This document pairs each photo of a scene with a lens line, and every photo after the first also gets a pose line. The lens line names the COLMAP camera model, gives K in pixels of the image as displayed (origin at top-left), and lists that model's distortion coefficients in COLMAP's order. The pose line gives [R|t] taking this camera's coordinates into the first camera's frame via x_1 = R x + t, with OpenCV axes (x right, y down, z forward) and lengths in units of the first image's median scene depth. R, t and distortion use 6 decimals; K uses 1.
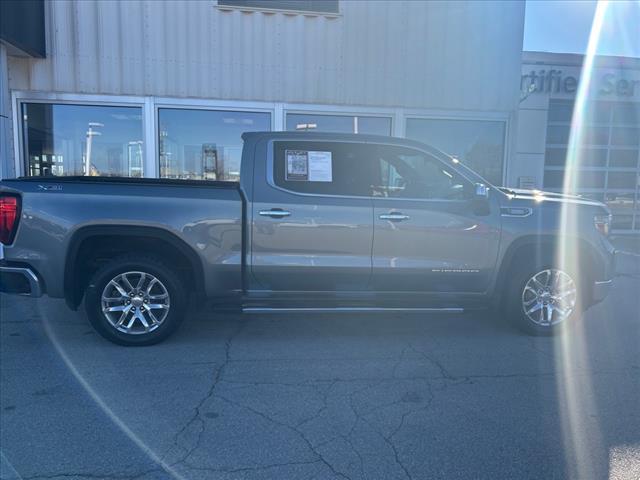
lens RADIAL K [[487.7, 0, 318.0], [0, 487.7, 242.2], [0, 0, 1]] dist [0.082575, -0.080153]
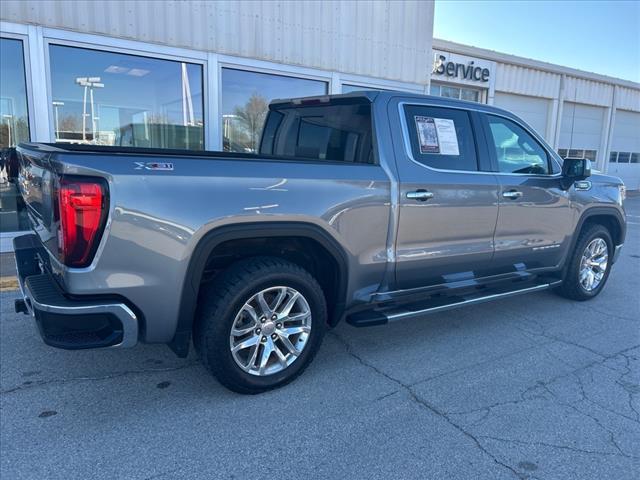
lens RADIAL K [[487.7, 0, 318.0], [0, 487.7, 242.2], [0, 0, 1]] dist [0.082575, -0.080153]
pose [[0.887367, -0.077297, 0.454539, -0.610381], [0.048555, 0.996032, 0.074590, -0.050129], [-0.458500, -0.044119, 0.887598, 0.353551]]
